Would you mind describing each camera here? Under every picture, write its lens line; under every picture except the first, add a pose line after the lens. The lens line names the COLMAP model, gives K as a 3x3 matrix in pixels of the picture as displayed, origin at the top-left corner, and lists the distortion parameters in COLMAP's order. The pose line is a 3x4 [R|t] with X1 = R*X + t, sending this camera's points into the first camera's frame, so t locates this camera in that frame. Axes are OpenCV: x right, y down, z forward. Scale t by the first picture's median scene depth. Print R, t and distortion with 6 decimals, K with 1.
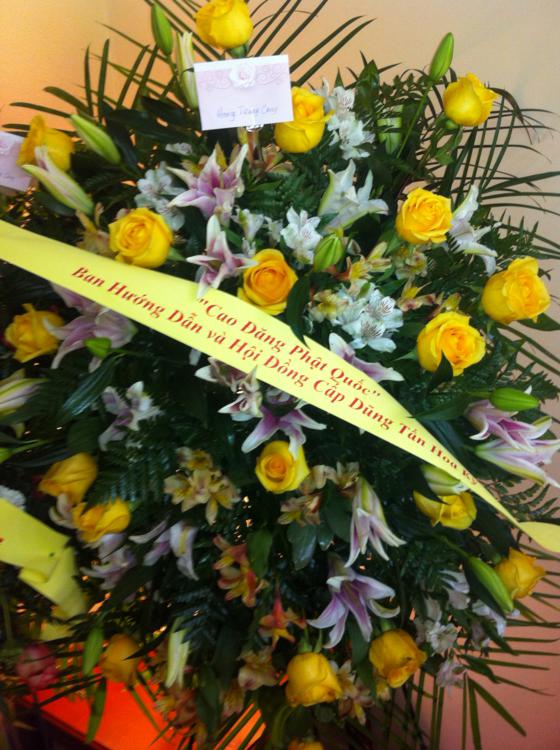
lens RADIAL K [[757.4, 0, 273.3], [0, 757.4, 339.9], [0, 0, 1]] dist [0.008433, 0.000000]
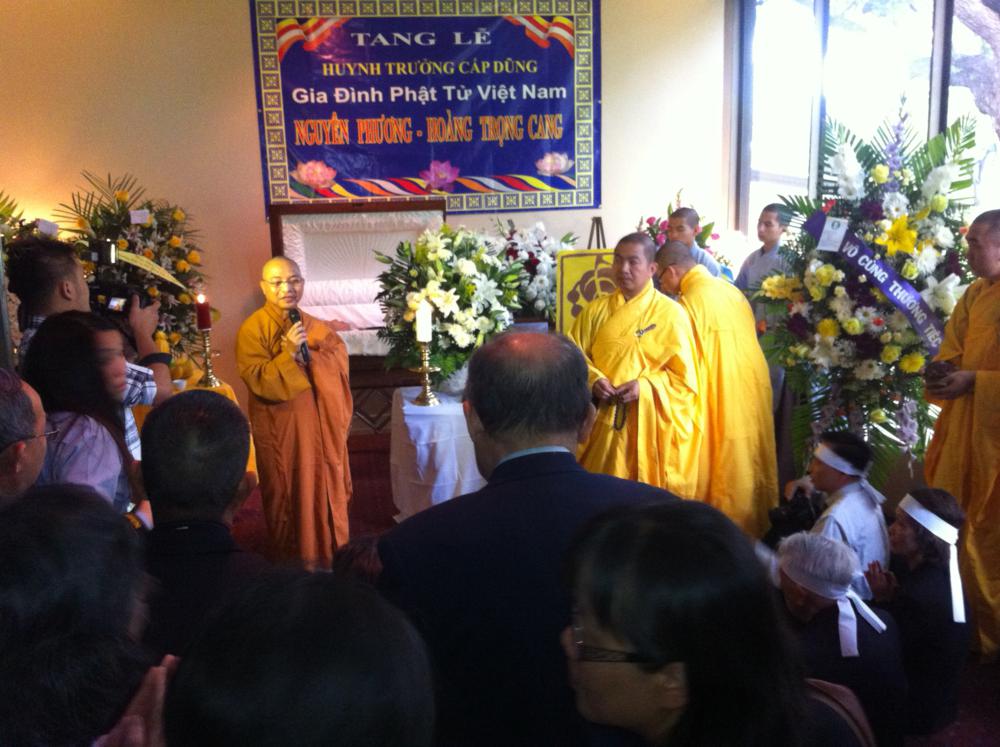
lens RADIAL K [[1009.9, 0, 503.6], [0, 1009.9, 382.5], [0, 0, 1]] dist [0.008433, 0.000000]
pose [[0.757807, -0.068379, 0.648886, -2.534438], [0.068512, 0.997335, 0.025085, 0.737716], [-0.648872, 0.025447, 0.760472, -5.409372]]
